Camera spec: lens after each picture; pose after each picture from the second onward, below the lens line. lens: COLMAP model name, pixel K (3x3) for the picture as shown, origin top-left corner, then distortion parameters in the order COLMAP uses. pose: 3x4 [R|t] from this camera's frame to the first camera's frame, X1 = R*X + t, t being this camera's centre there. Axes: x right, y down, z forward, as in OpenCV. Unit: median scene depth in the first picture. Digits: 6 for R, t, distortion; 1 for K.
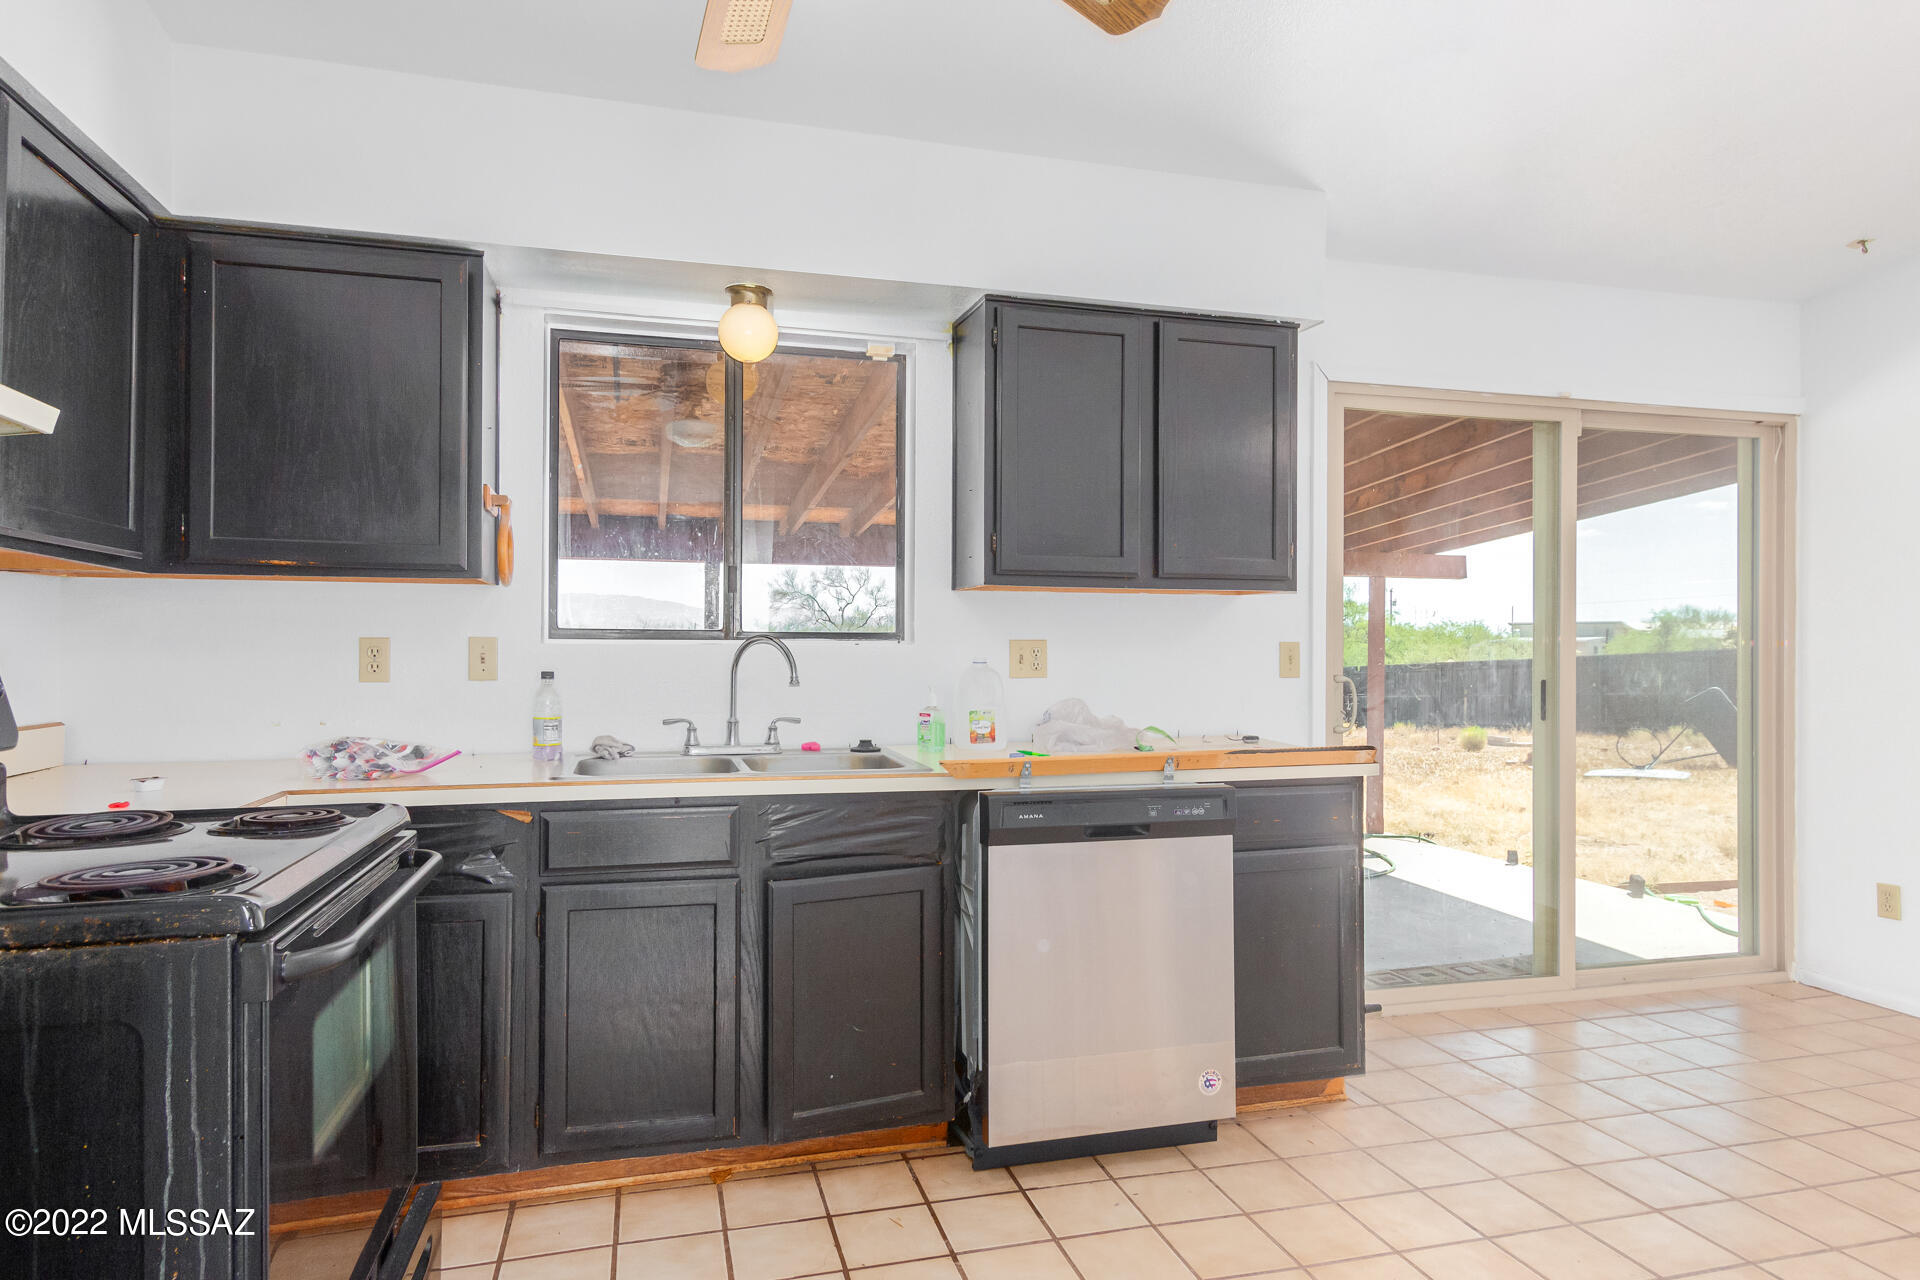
lens RADIAL K [[1083.2, 0, 934.3], [0, 1083.2, 646.9], [0, 0, 1]] dist [0.003475, -0.000356]
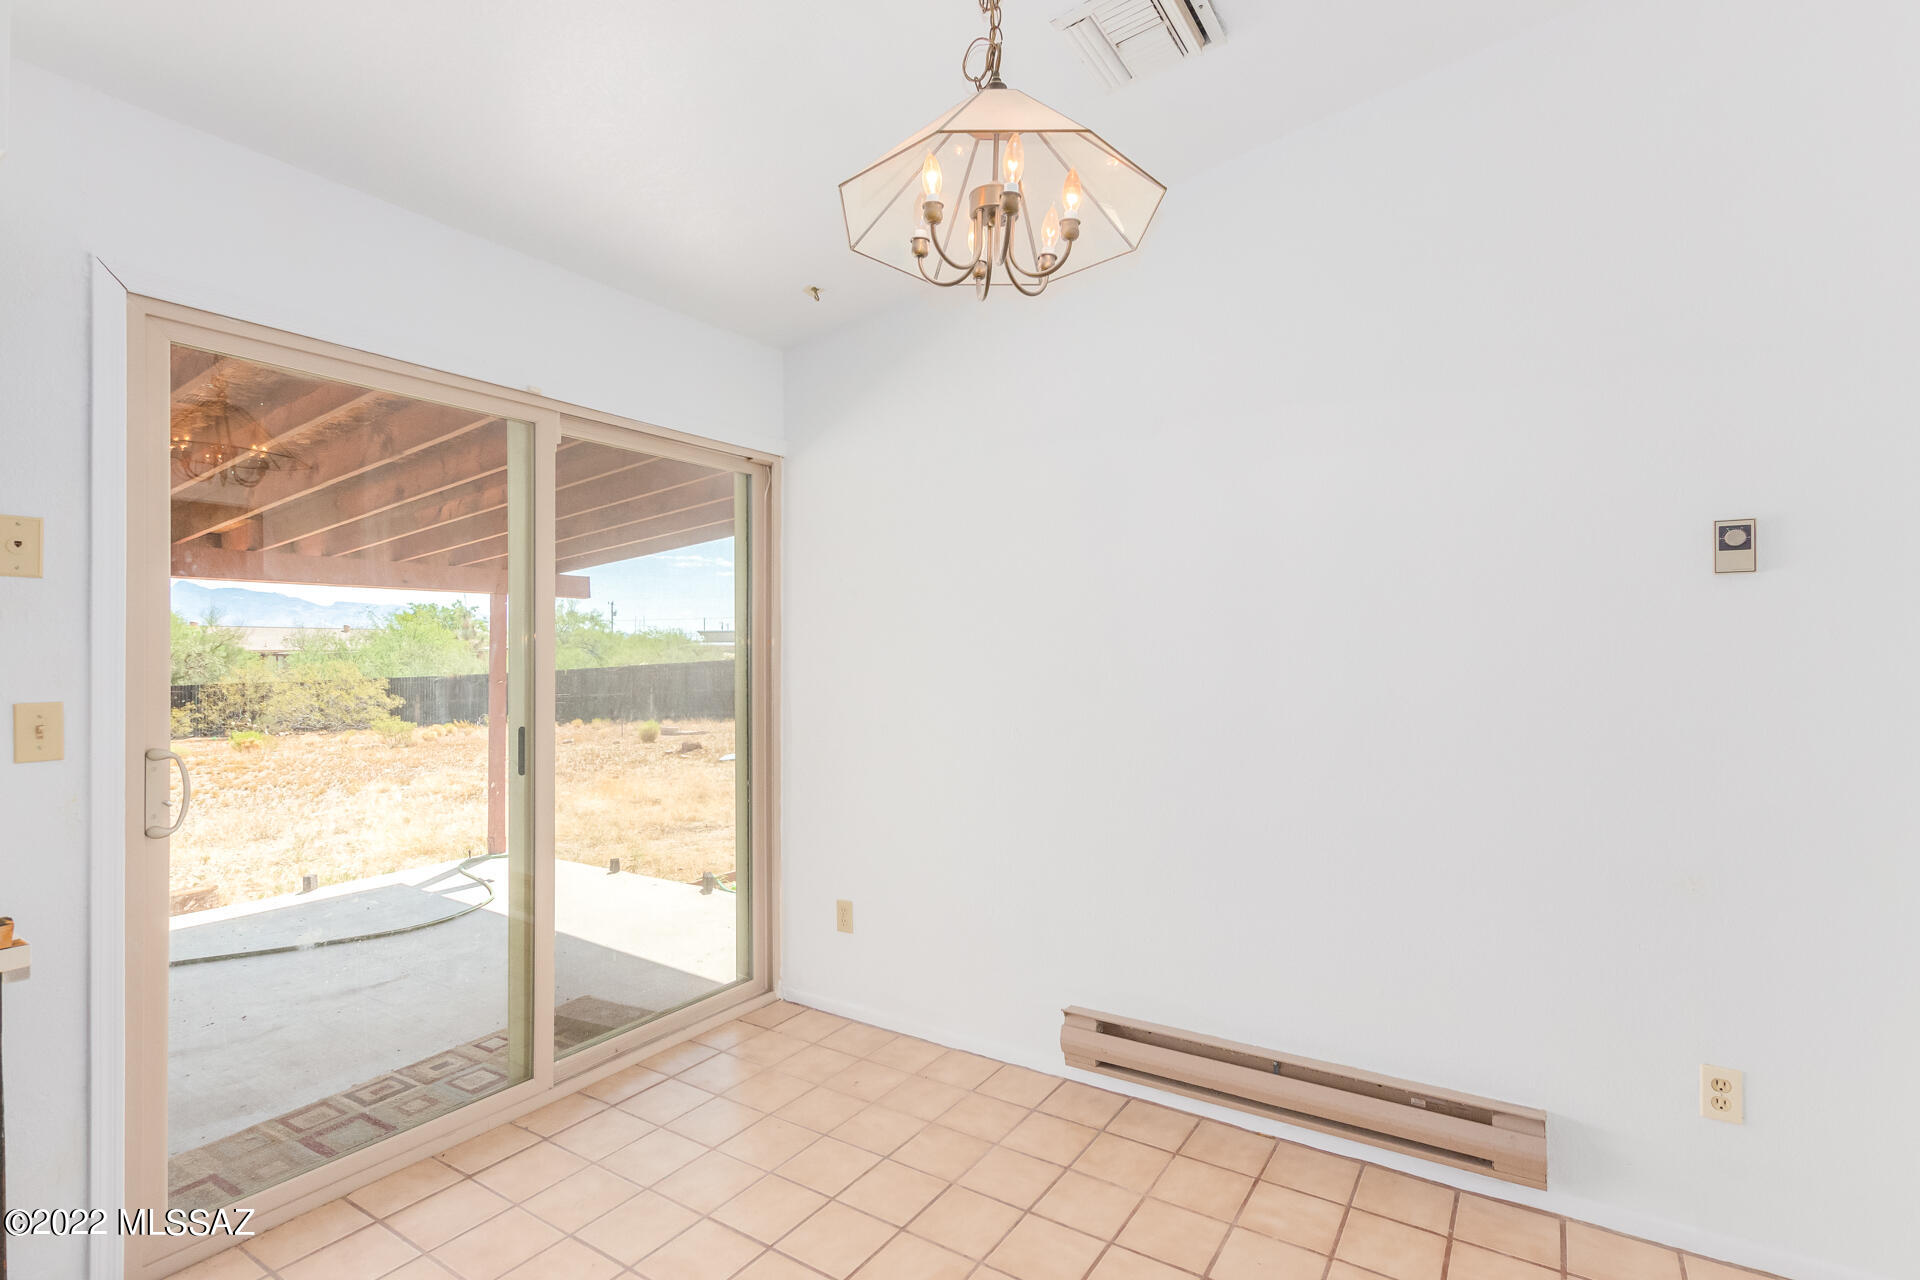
lens RADIAL K [[915.7, 0, 927.0], [0, 915.7, 652.7], [0, 0, 1]] dist [-0.000763, -0.000023]
pose [[0.747776, -0.006028, 0.663924, 0.313403], [0.003266, 0.999980, 0.005400, -0.029305], [-0.663944, -0.001870, 0.747780, 0.247140]]
